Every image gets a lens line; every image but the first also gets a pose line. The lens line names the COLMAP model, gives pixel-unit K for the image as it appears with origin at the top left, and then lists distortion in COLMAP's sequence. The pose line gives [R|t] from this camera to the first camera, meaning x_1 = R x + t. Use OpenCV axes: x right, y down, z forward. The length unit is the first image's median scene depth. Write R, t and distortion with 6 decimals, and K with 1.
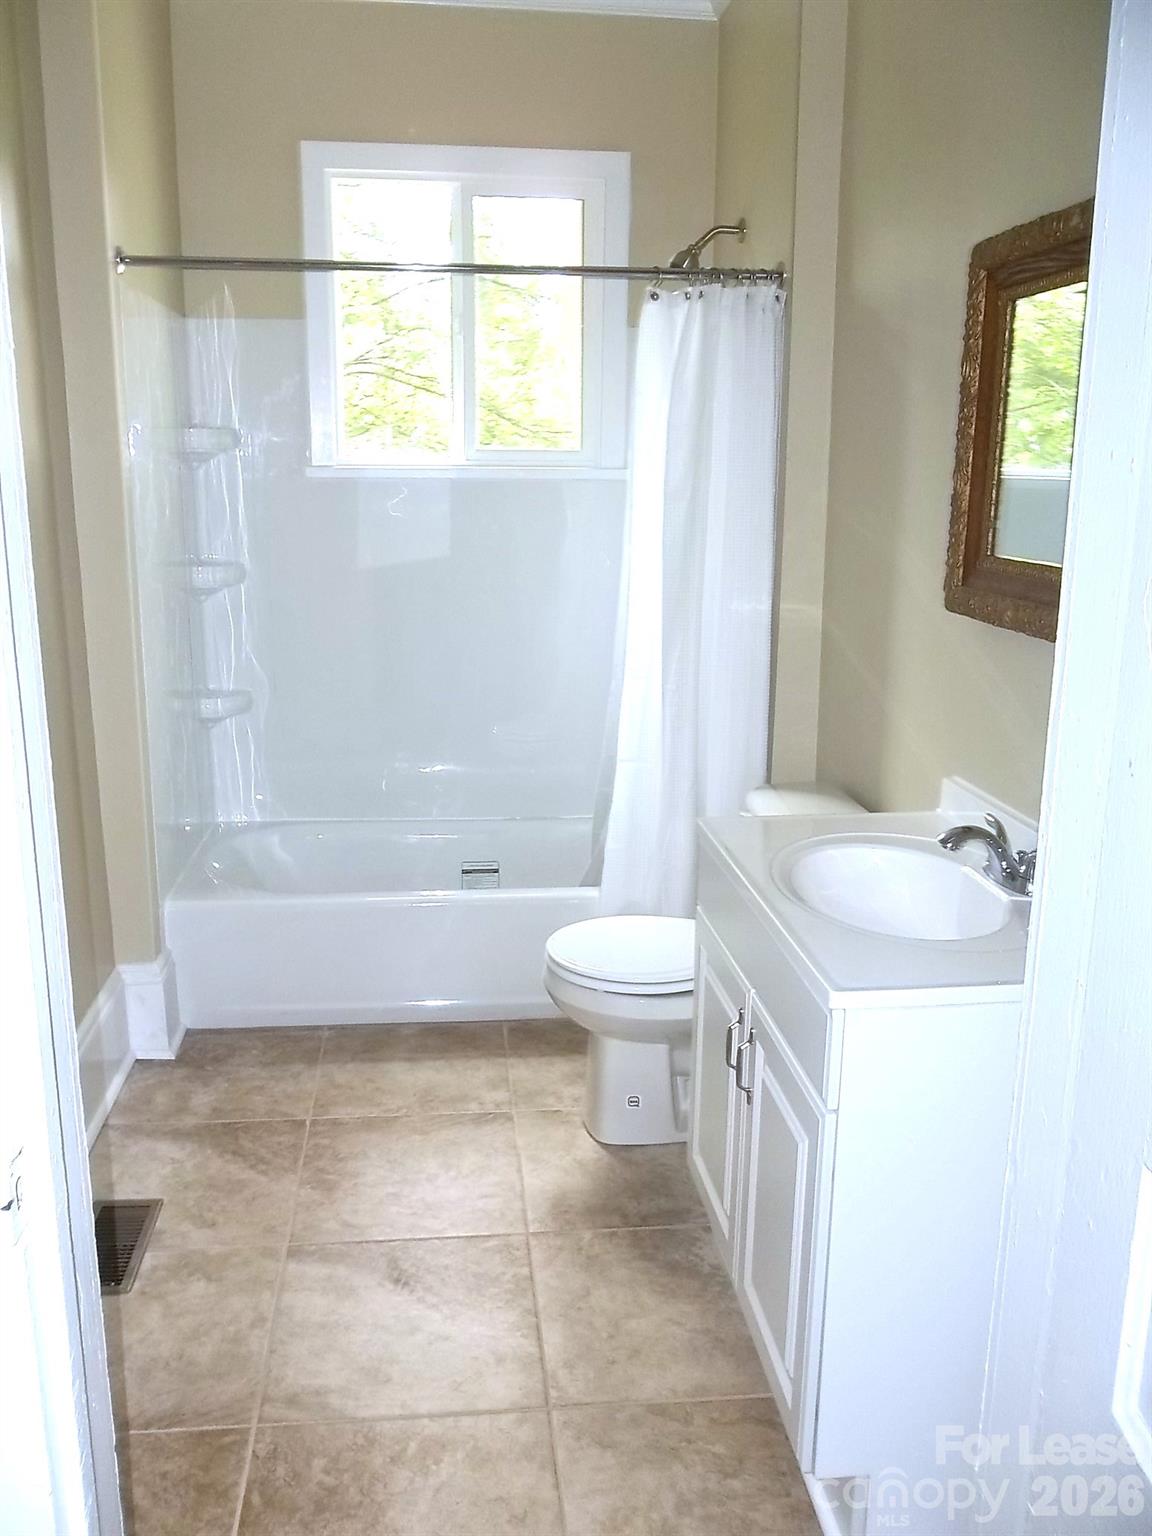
lens RADIAL K [[1304.2, 0, 576.0], [0, 1304.2, 768.0], [0, 0, 1]] dist [0.107013, -0.005180]
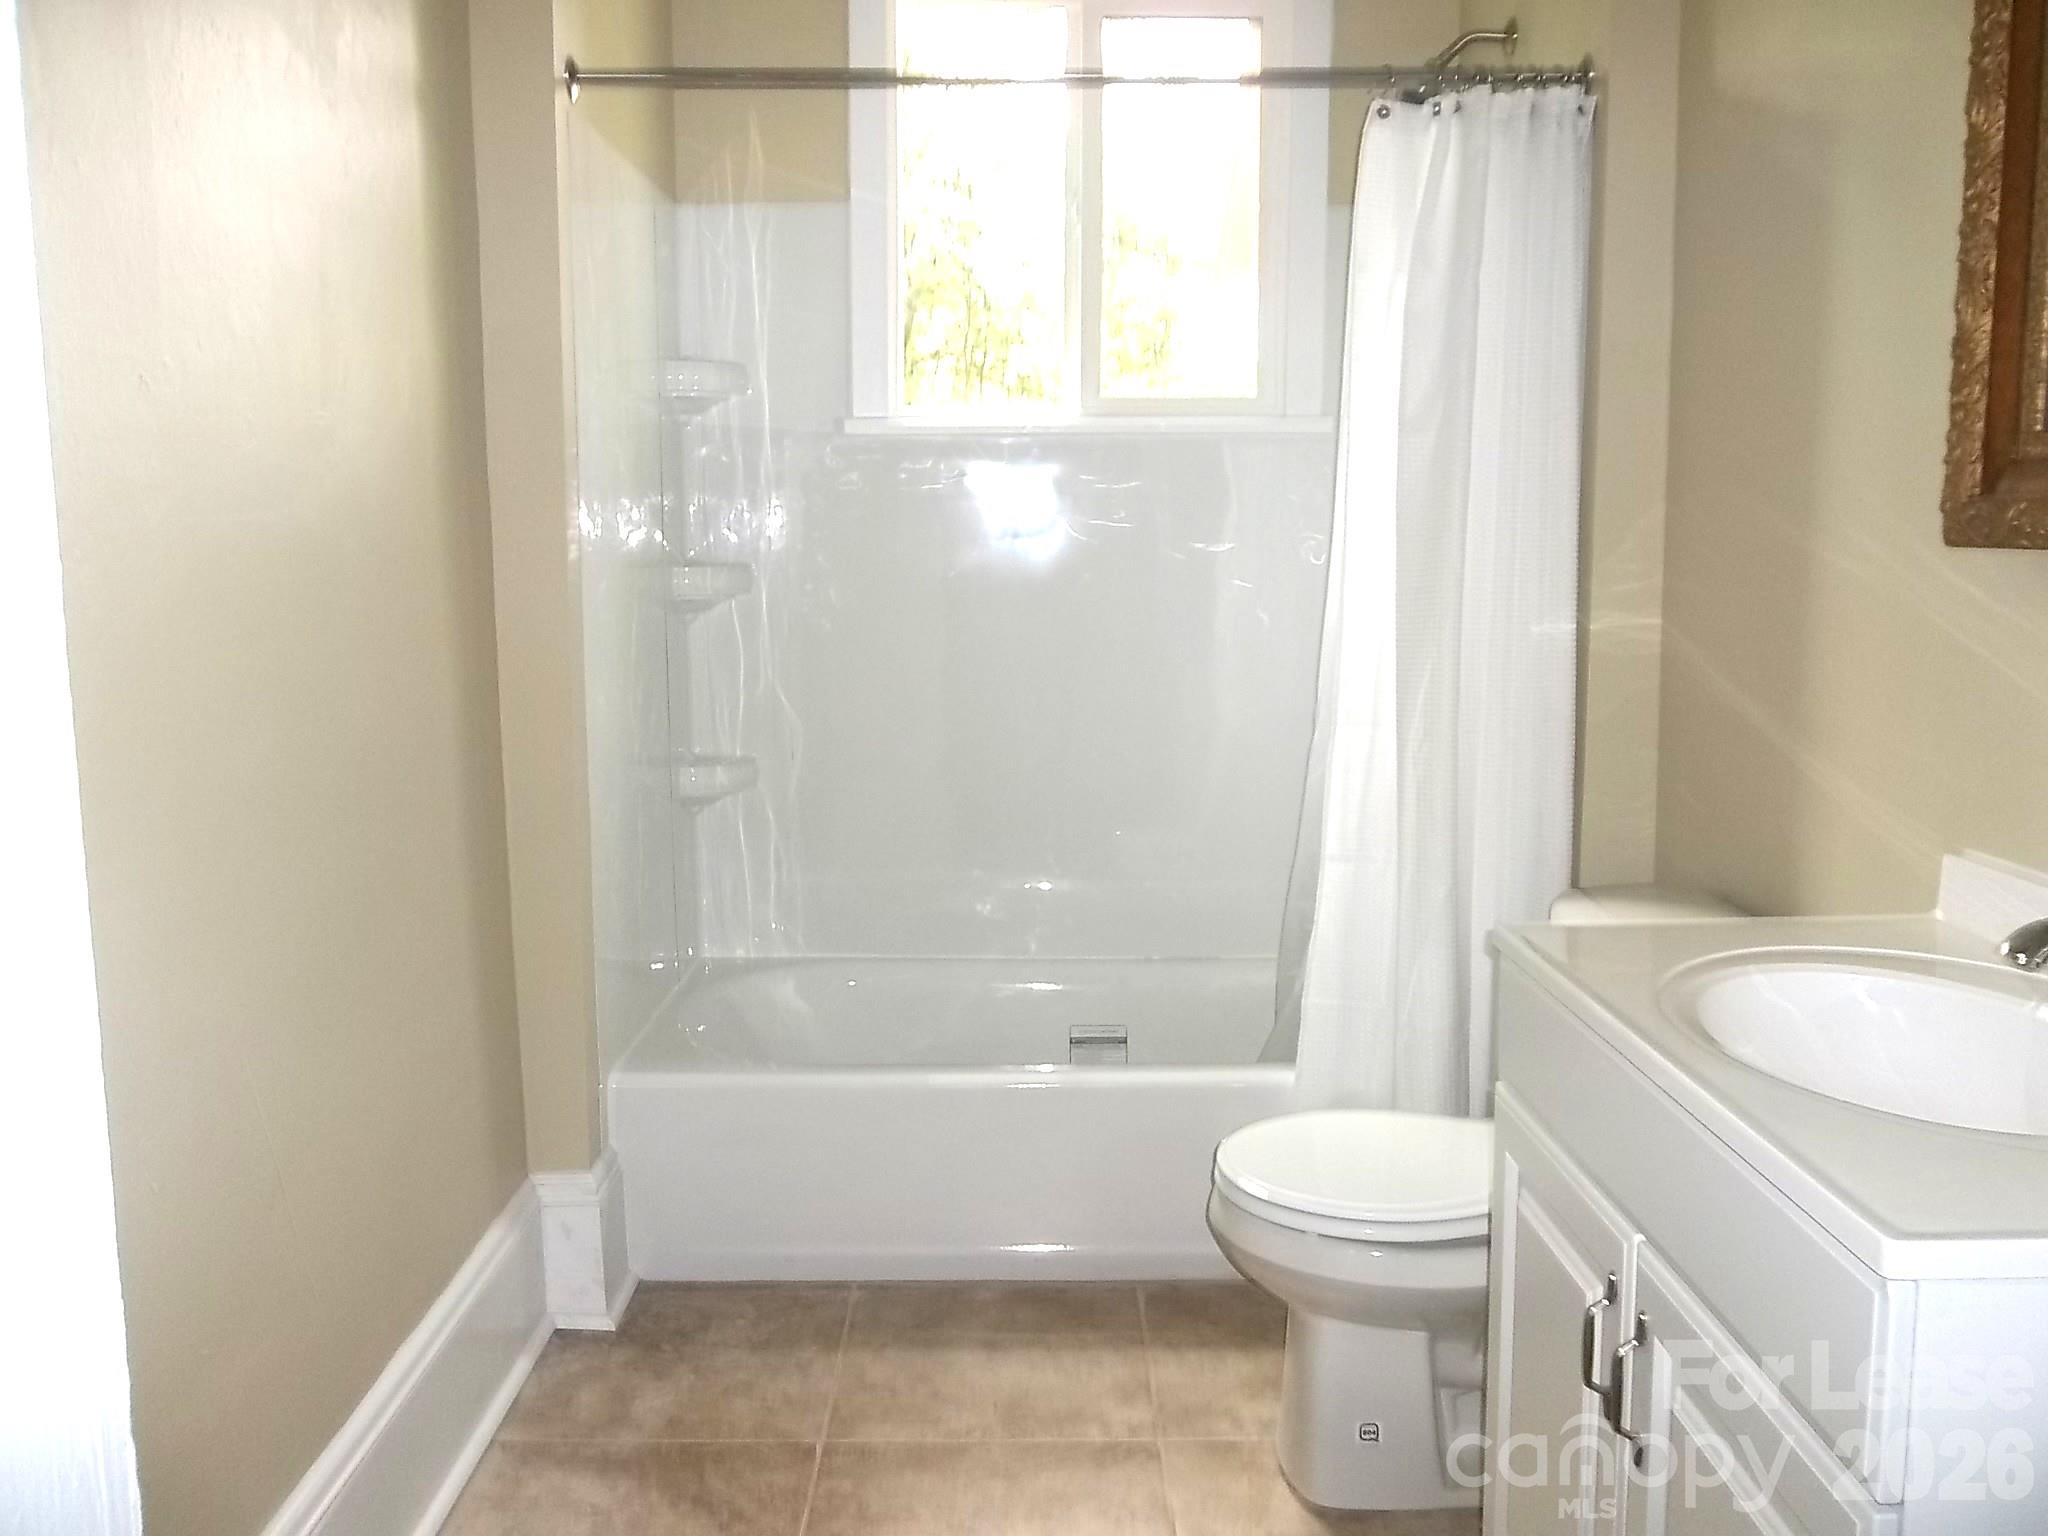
lens RADIAL K [[1533.3, 0, 1058.1], [0, 1533.3, 763.5], [0, 0, 1]] dist [0.040339, -0.002539]
pose [[0.996204, -0.005395, -0.086883, -0.031709], [-0.006244, 0.991078, -0.133136, 0.051900], [0.086826, 0.133173, 0.987282, 0.271489]]
